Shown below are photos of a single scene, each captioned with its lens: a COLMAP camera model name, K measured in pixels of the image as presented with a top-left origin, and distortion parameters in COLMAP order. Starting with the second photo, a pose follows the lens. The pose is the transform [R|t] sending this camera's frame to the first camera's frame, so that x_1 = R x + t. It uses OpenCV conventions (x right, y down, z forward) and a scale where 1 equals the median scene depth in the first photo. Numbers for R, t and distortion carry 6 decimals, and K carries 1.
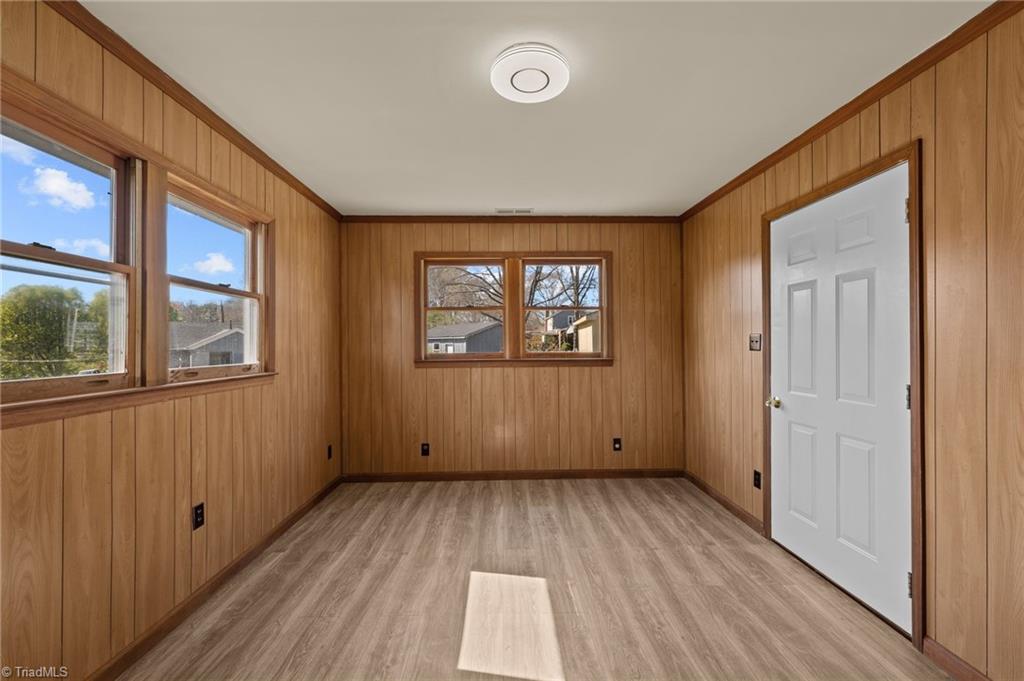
lens RADIAL K [[418.6, 0, 512.0], [0, 418.6, 340.5], [0, 0, 1]] dist [0.001050, -0.000255]
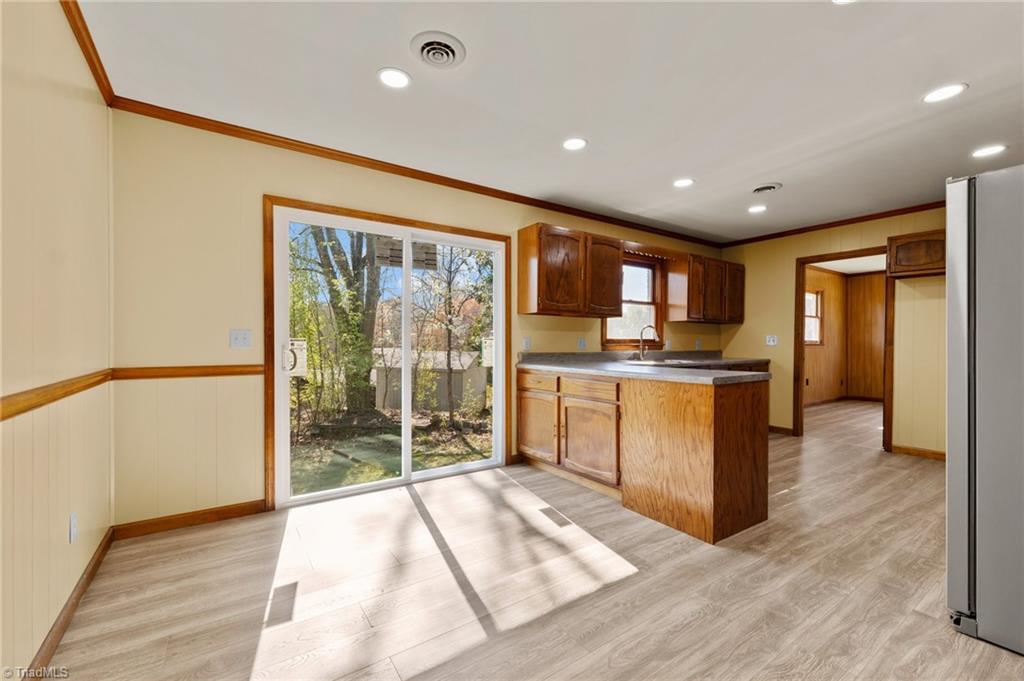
lens RADIAL K [[425.8, 0, 508.3], [0, 425.8, 348.1], [0, 0, 1]] dist [0.000714, -0.000018]
pose [[0.543722, 0.011189, -0.839191, 0.542819], [0.007621, 0.999804, 0.018268, 0.026891], [0.839231, -0.016328, 0.543530, -1.864556]]
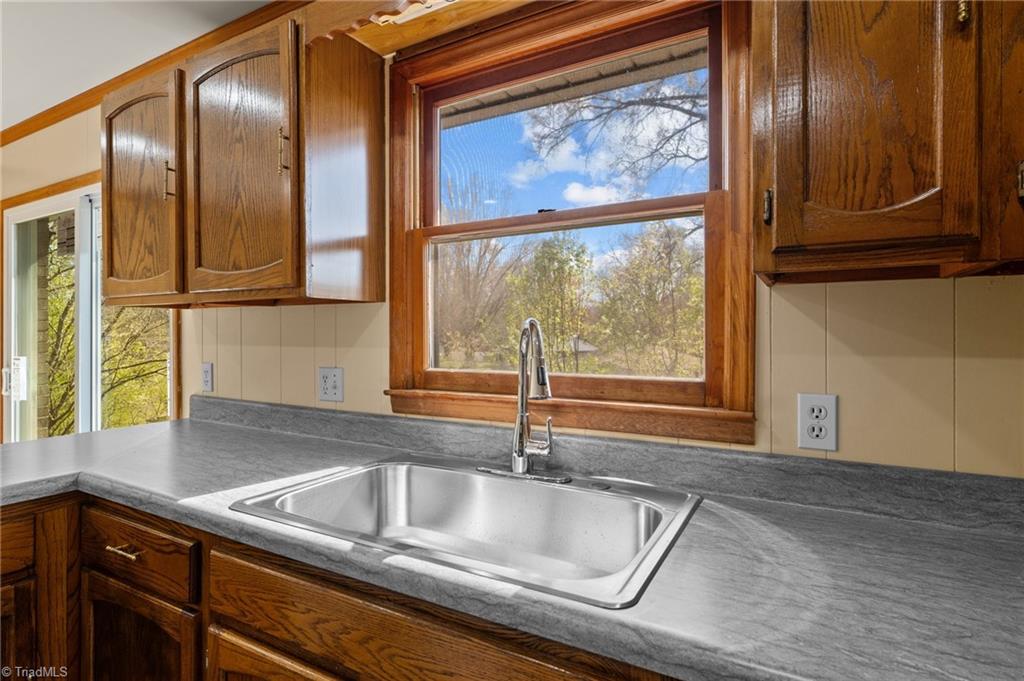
lens RADIAL K [[531.7, 0, 512.0], [0, 531.7, 340.5], [0, 0, 1]] dist [-0.003950, -0.000626]
pose [[-0.512984, 0.011176, -0.858326, -0.056228], [0.012138, 0.999910, 0.005766, -0.004483], [0.858313, -0.007460, -0.513073, -0.541661]]
